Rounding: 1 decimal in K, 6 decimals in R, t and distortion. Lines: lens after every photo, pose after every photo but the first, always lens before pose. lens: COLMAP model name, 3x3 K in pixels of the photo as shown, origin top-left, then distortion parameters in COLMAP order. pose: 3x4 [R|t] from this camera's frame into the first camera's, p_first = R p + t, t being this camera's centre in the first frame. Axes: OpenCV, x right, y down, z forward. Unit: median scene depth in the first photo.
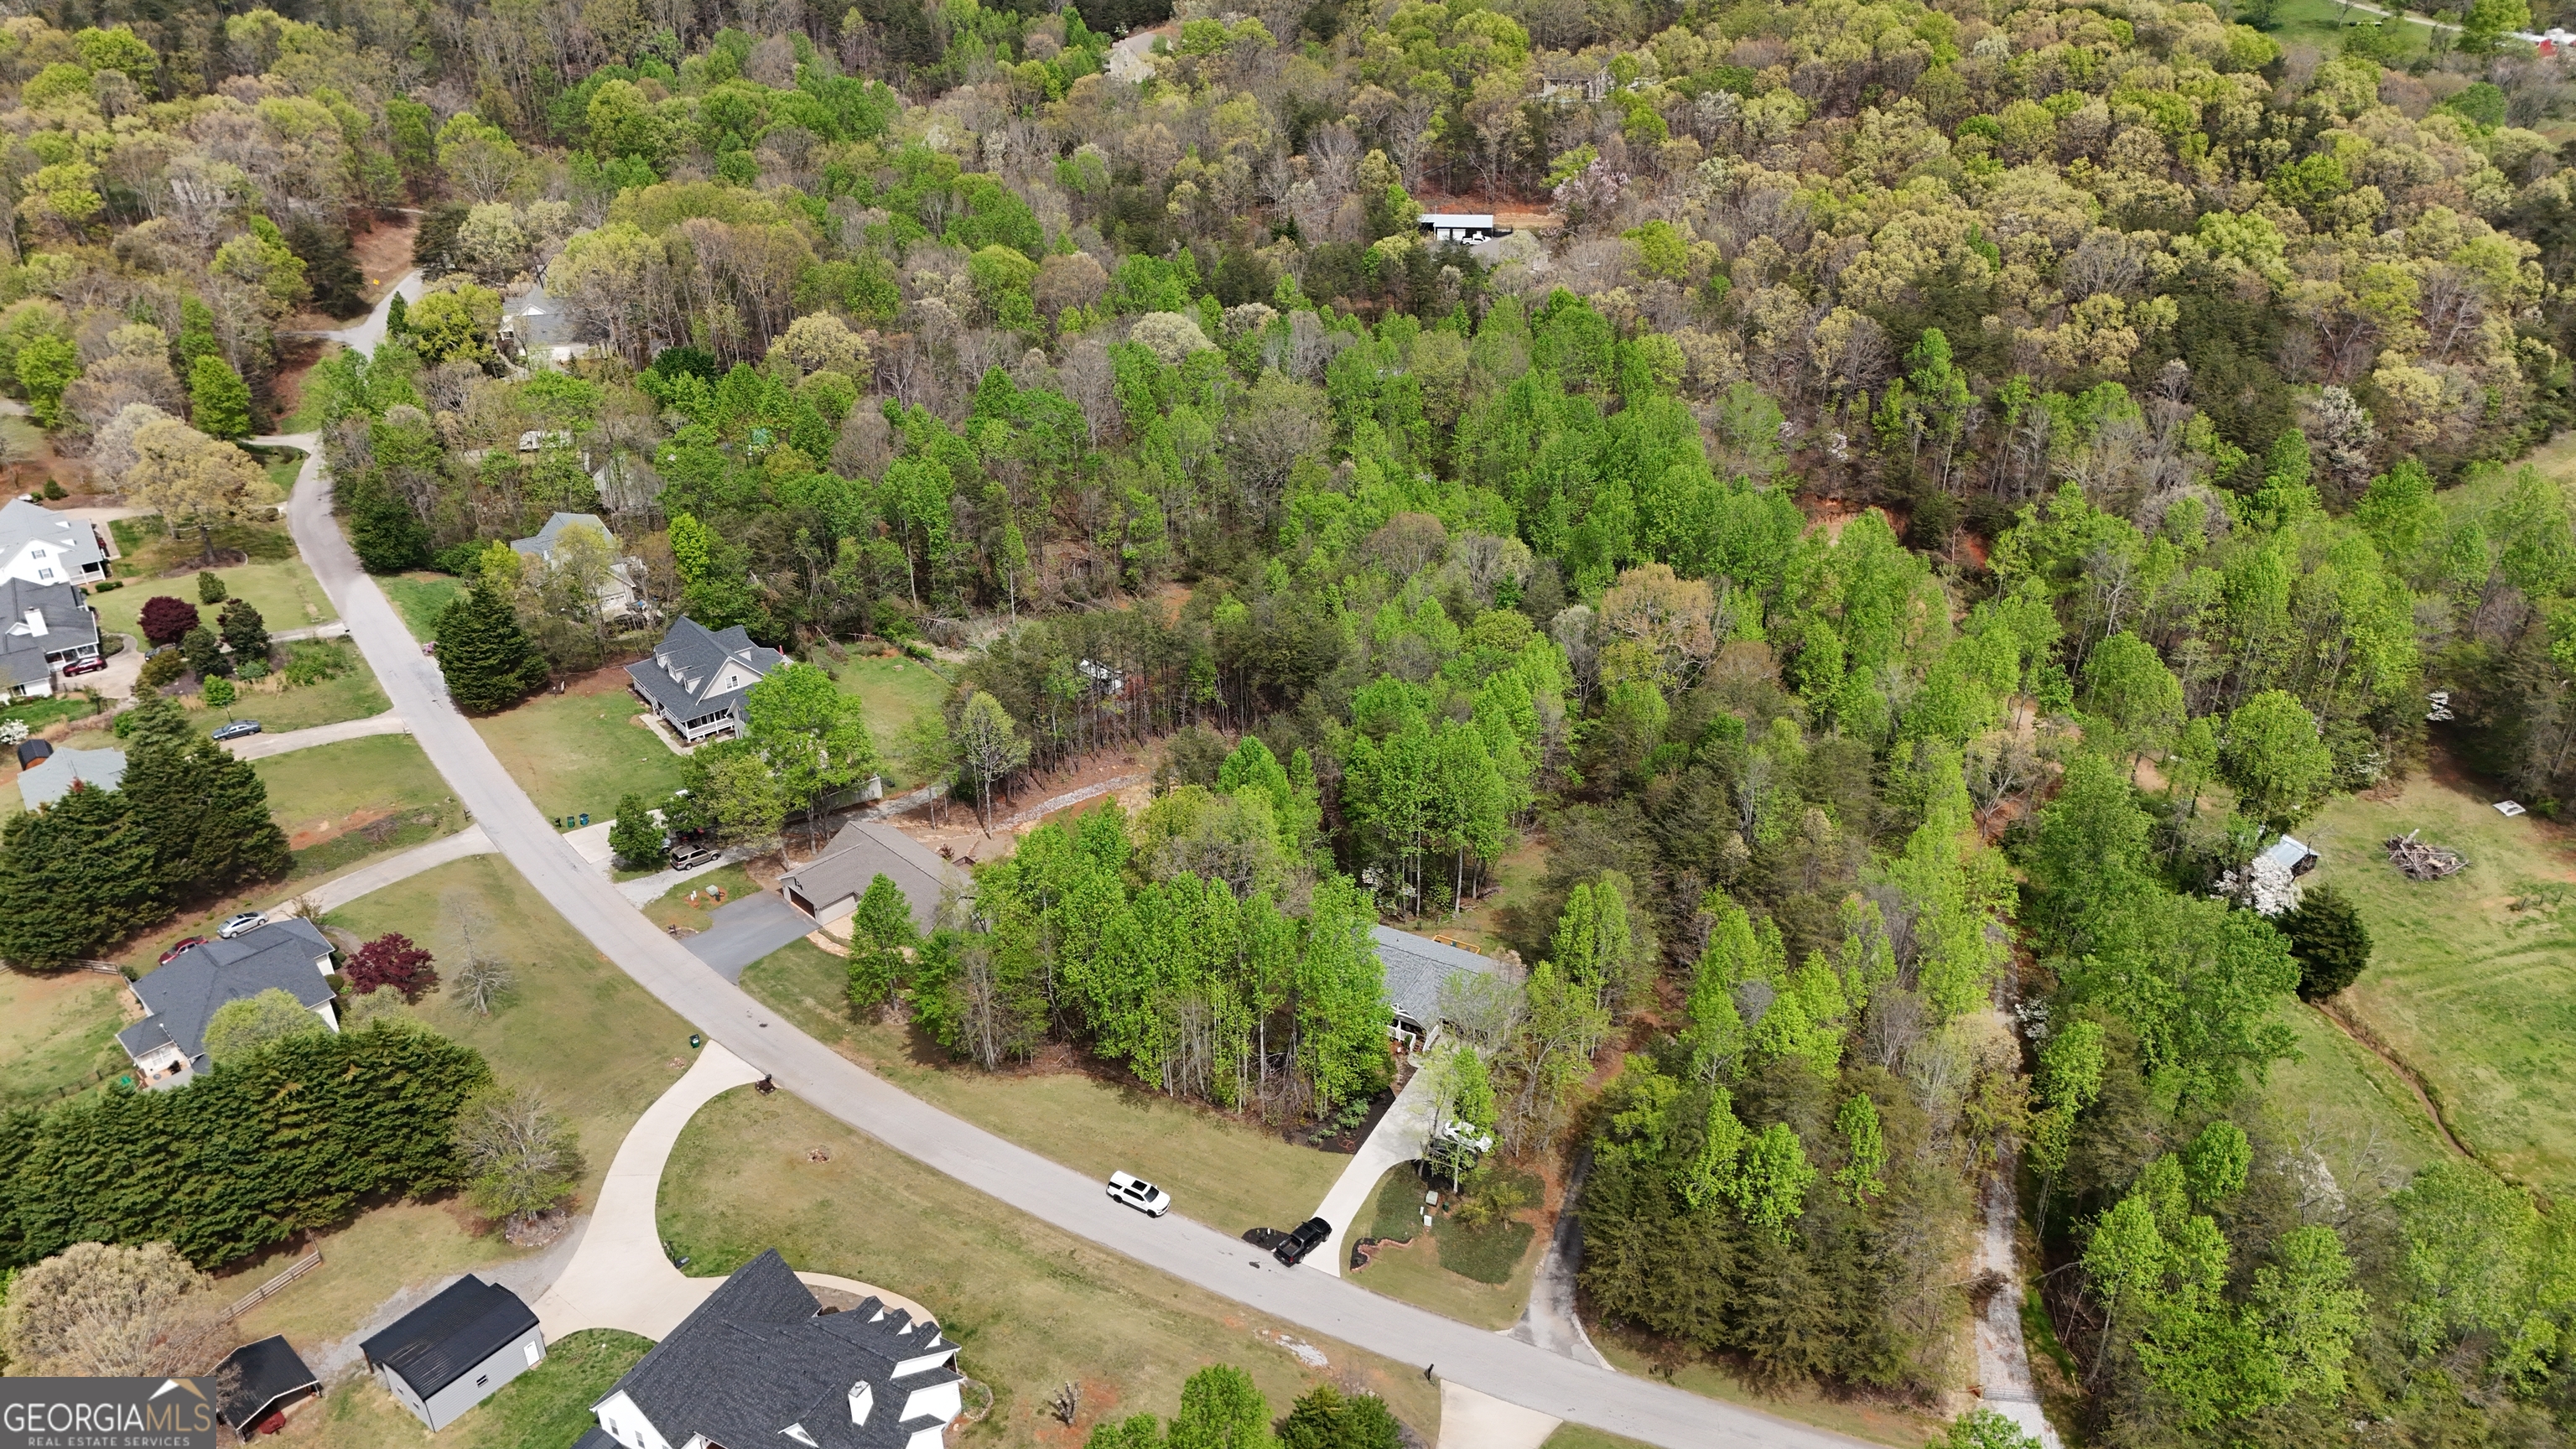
lens RADIAL K [[1883.6, 0, 1288.0], [0, 1883.6, 724.5], [0, 0, 1]] dist [0.087449, -0.079457]
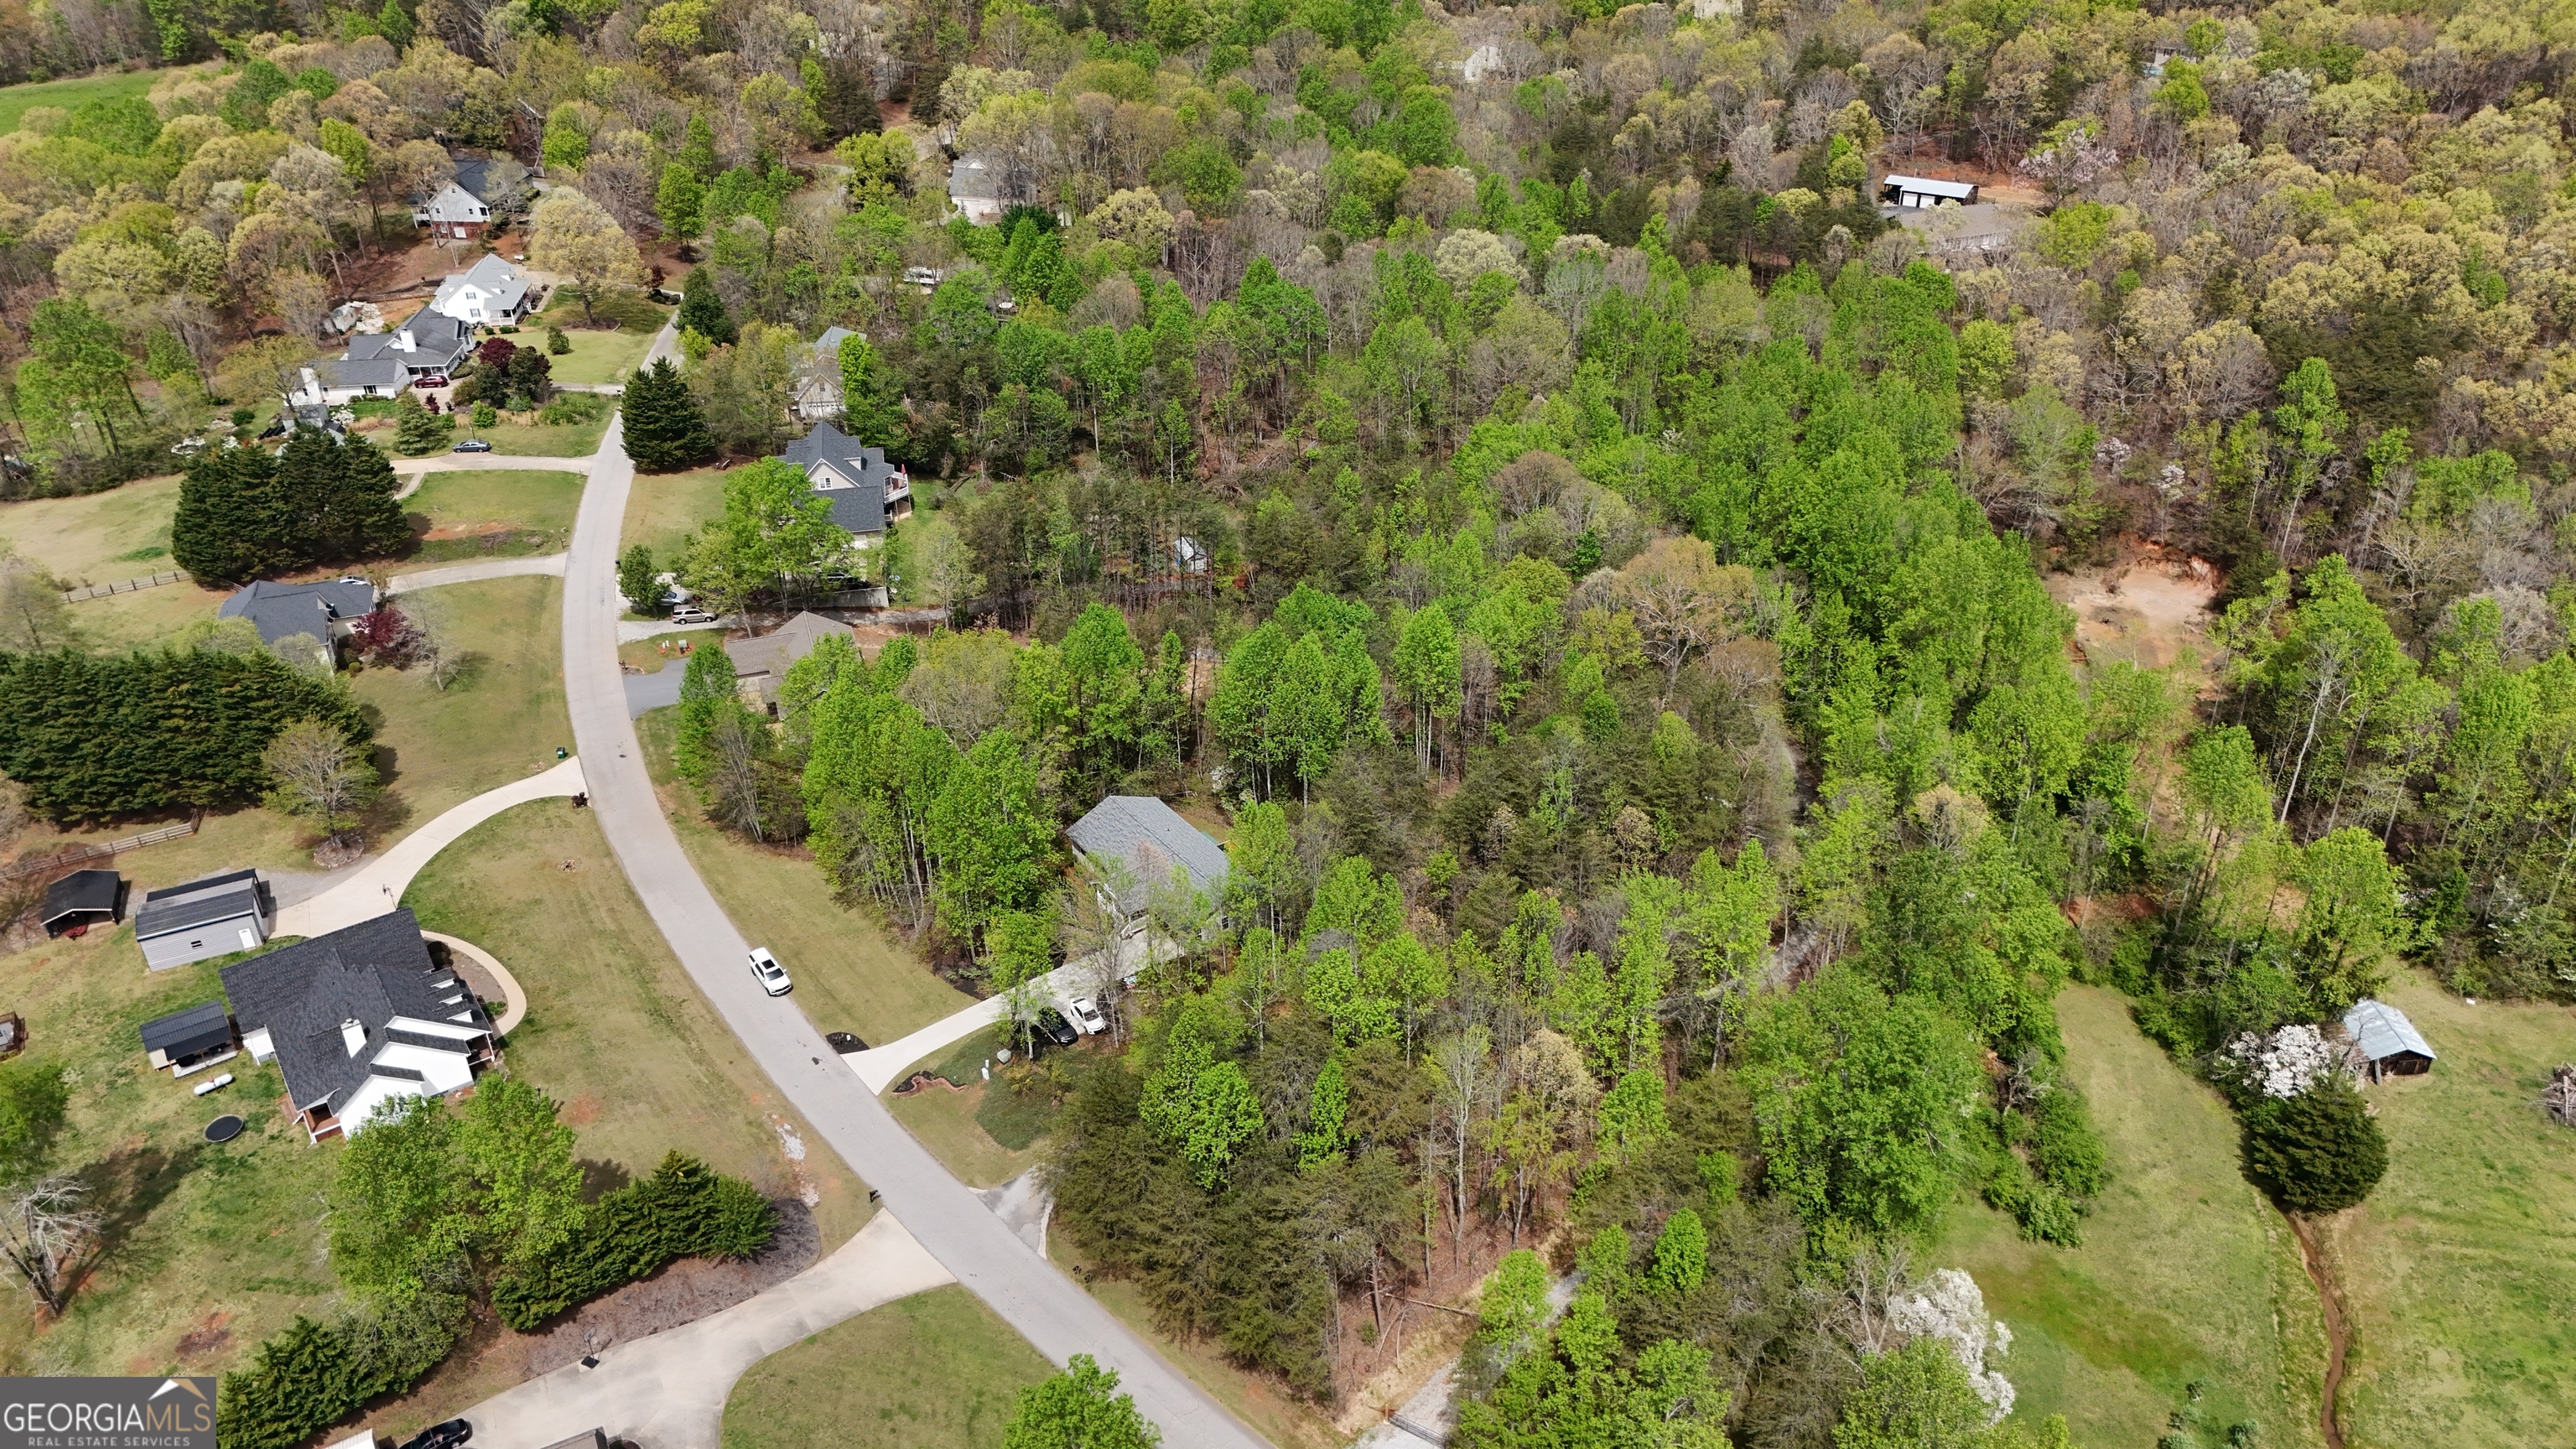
lens RADIAL K [[1883.6, 0, 1288.0], [0, 1883.6, 724.5], [0, 0, 1]] dist [0.087449, -0.079457]
pose [[0.894361, 0.224613, -0.386870, 0.481171], [-0.216986, 0.974080, 0.063915, -0.016956], [0.391198, 0.026783, 0.919917, 0.107729]]
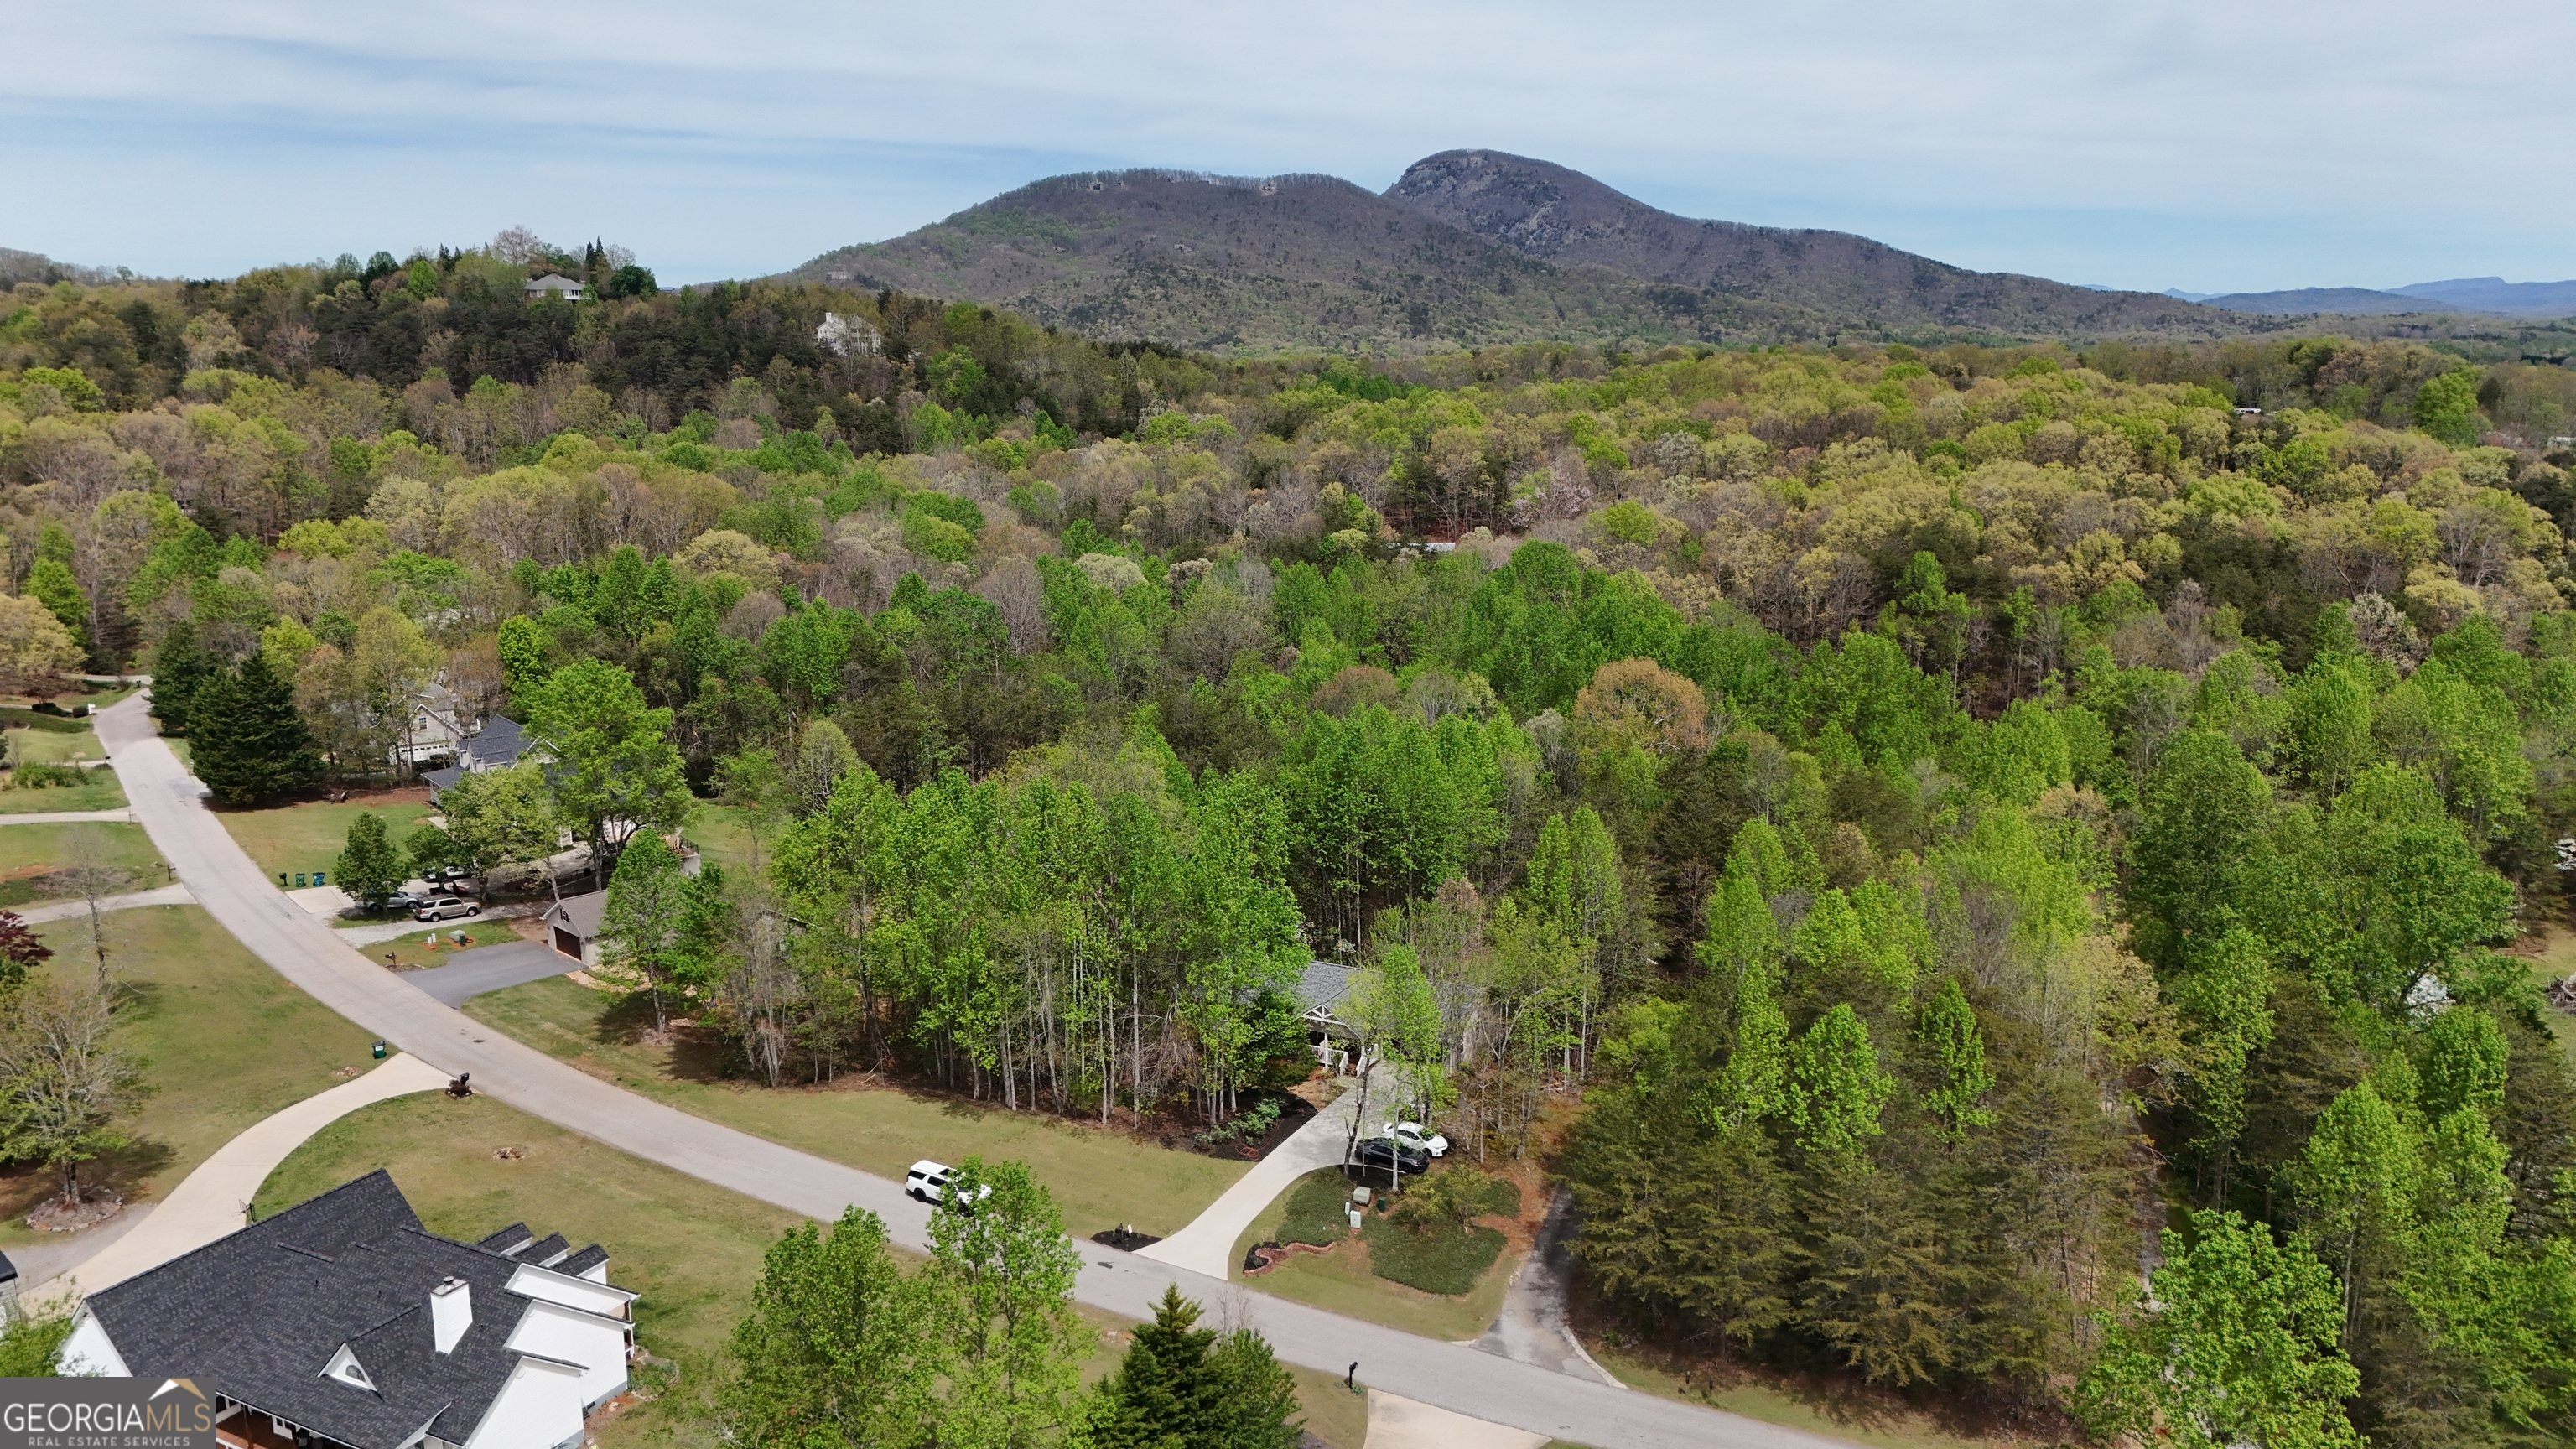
lens RADIAL K [[1883.6, 0, 1288.0], [0, 1883.6, 724.5], [0, 0, 1]] dist [0.087449, -0.079457]
pose [[0.999990, -0.002855, 0.003336, 0.039499], [0.003744, 0.951324, -0.308170, 0.257614], [-0.002294, 0.308180, 0.951325, 0.227639]]
